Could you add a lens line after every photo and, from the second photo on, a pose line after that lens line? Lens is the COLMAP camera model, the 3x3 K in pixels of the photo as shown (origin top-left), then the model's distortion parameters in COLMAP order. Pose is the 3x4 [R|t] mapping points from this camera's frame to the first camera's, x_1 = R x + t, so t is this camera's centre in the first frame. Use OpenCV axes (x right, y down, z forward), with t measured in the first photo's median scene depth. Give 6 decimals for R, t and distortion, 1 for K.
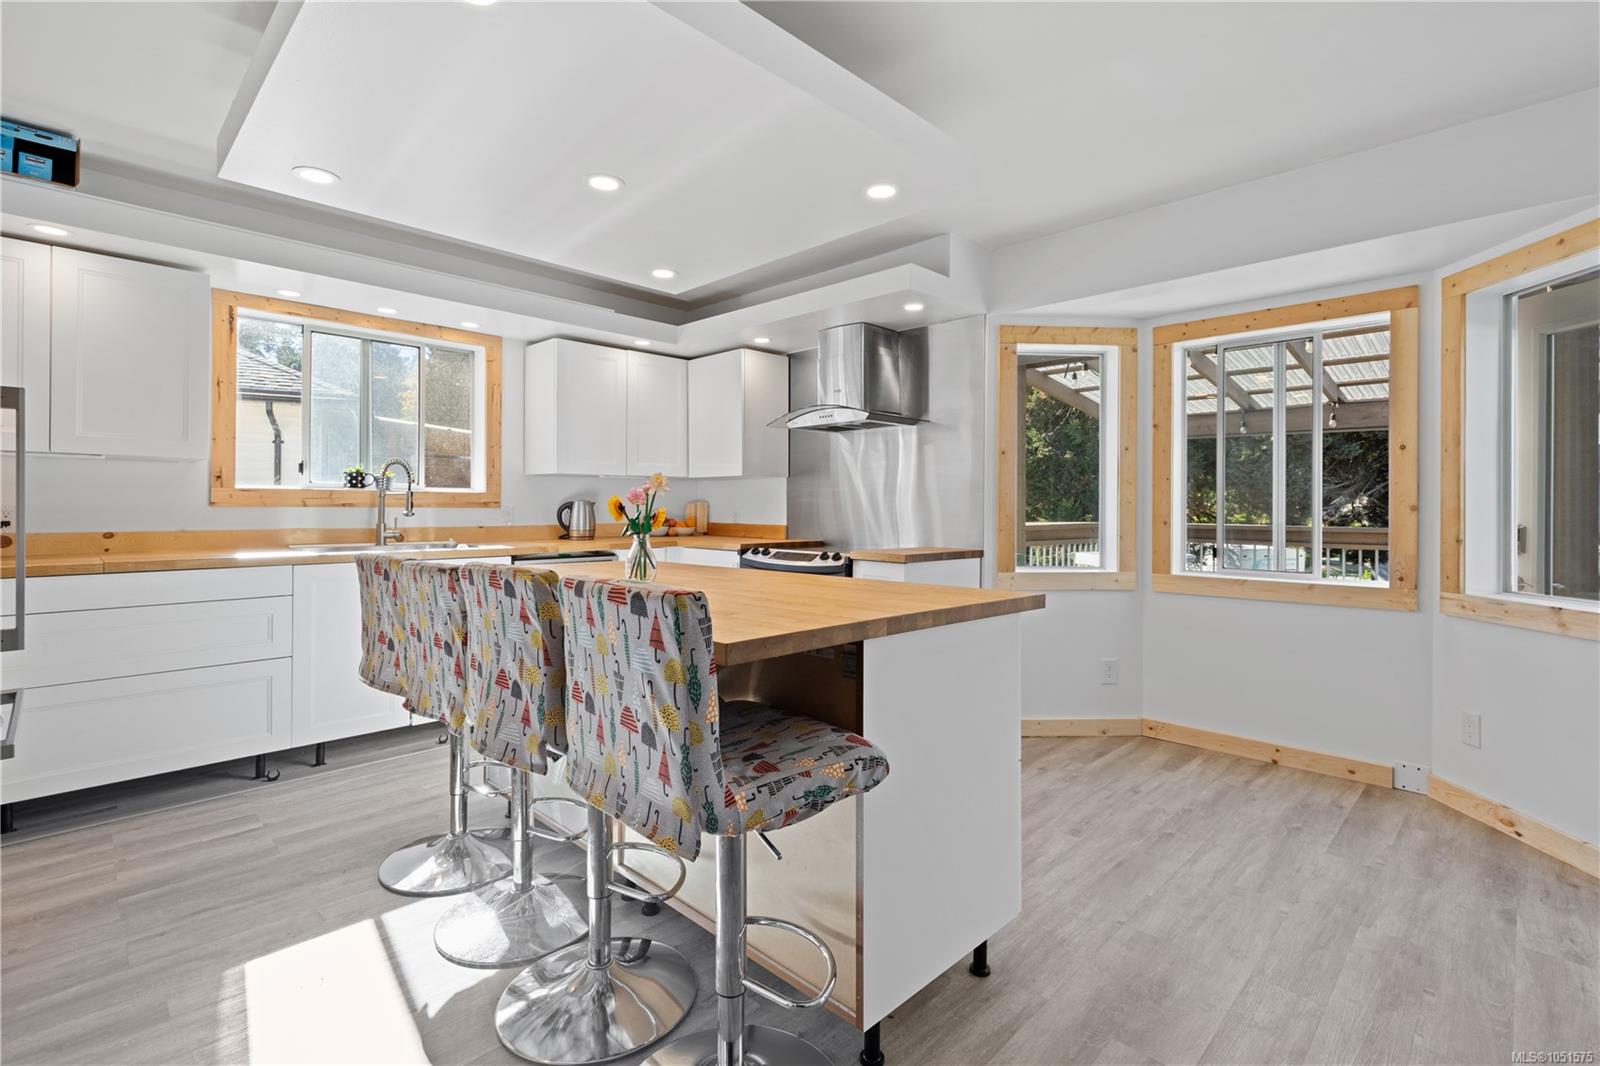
lens RADIAL K [[736.0, 0, 822.0], [0, 736.0, 502.5], [0, 0, 1]] dist [0.011882, -0.002093]
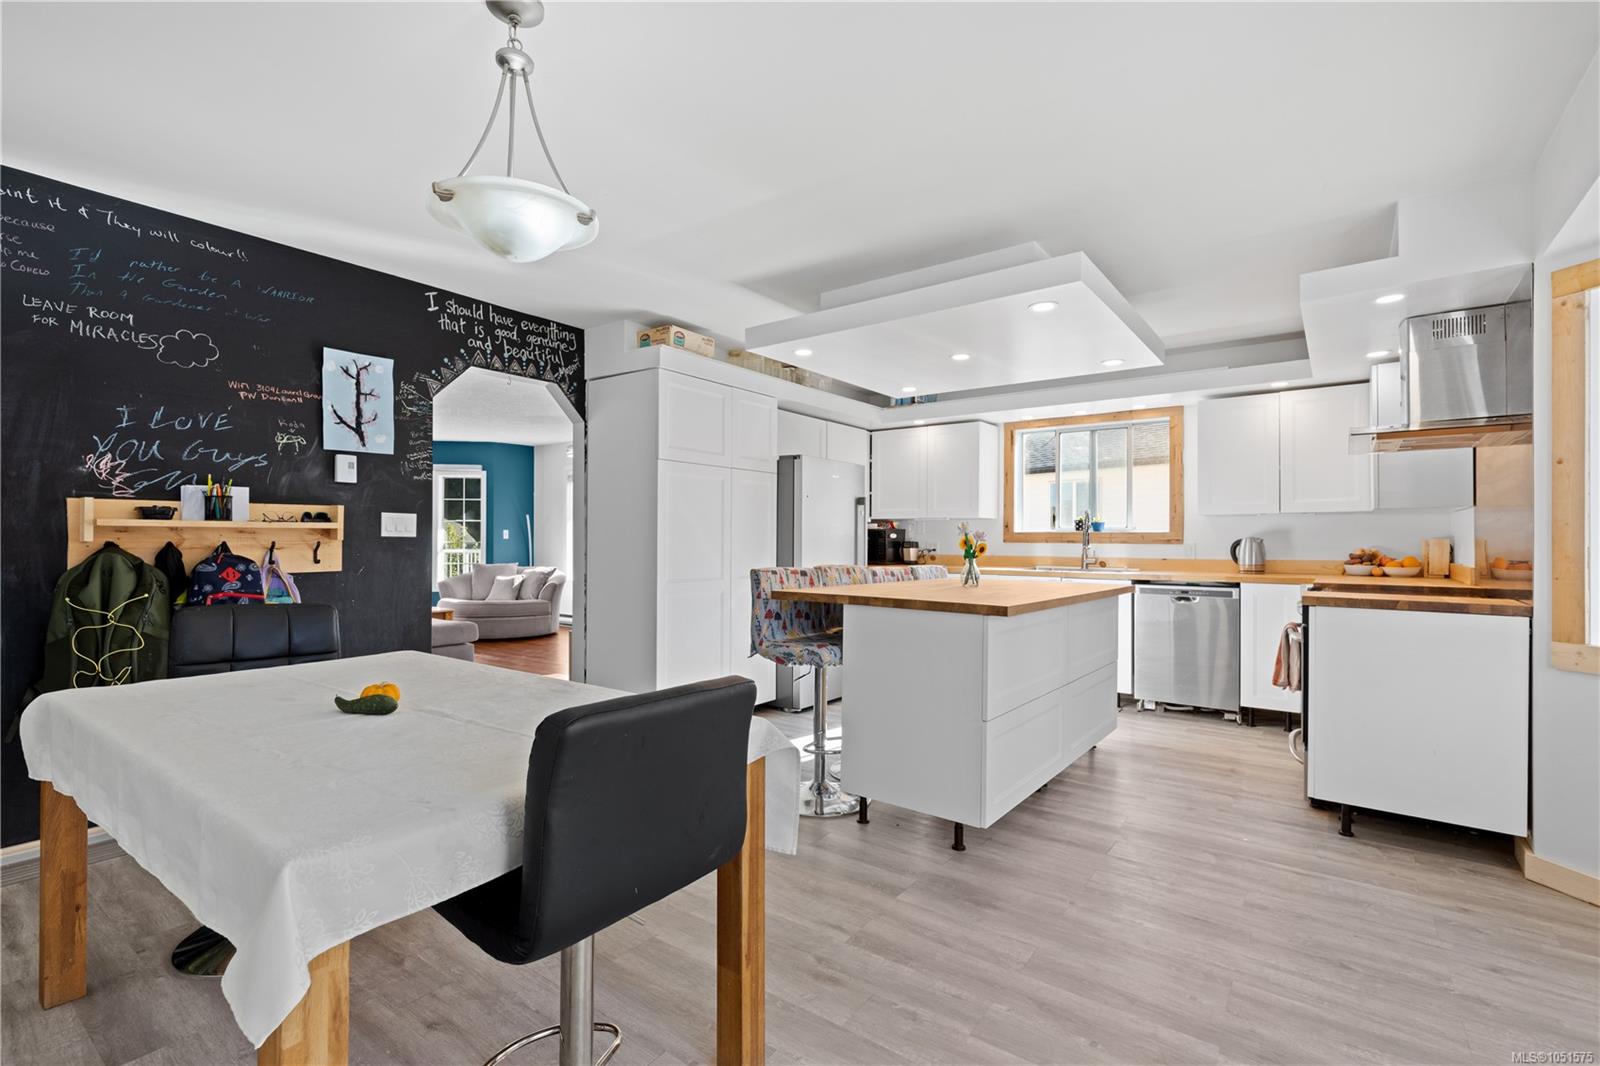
lens RADIAL K [[736.0, 0, 803.4], [0, 736.0, 535.3], [0, 0, 1]] dist [0.011882, -0.002093]
pose [[0.140027, -0.008663, -0.990110, 0.978079], [0.000108, 0.999962, -0.008734, 0.003859], [0.990148, 0.001117, 0.140022, 0.278031]]
